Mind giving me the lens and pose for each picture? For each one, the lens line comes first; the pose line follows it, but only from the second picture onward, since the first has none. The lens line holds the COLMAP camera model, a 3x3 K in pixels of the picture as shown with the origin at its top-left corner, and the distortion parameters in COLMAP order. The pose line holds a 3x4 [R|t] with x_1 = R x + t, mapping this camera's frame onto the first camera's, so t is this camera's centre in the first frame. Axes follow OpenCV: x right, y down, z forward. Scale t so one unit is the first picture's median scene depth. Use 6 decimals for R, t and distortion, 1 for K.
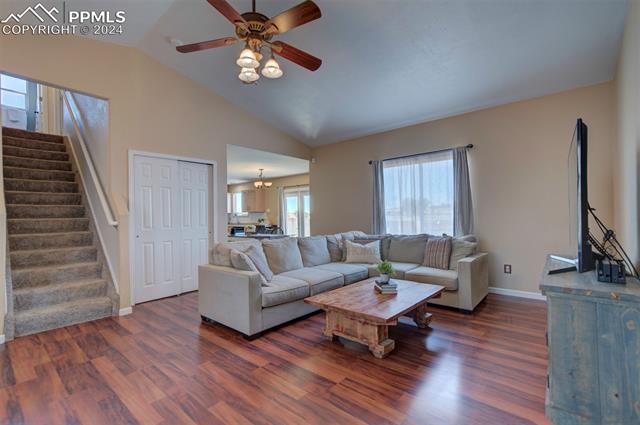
lens RADIAL K [[283.6, 0, 321.2], [0, 283.6, 214.8], [0, 0, 1]] dist [0.018066, 0.000359]
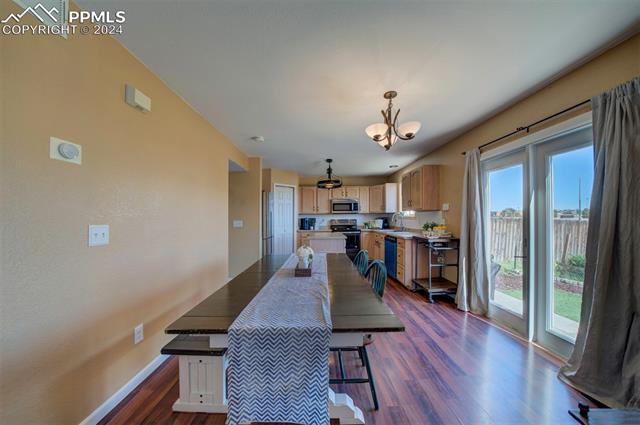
lens RADIAL K [[222.0, 0, 319.4], [0, 222.0, 216.6], [0, 0, 1]] dist [-0.019496, 0.000080]
pose [[0.652381, 0.009354, -0.757833, -0.093678], [0.002727, 0.999888, 0.014690, -0.009756], [0.757886, -0.011650, 0.652283, 1.347265]]
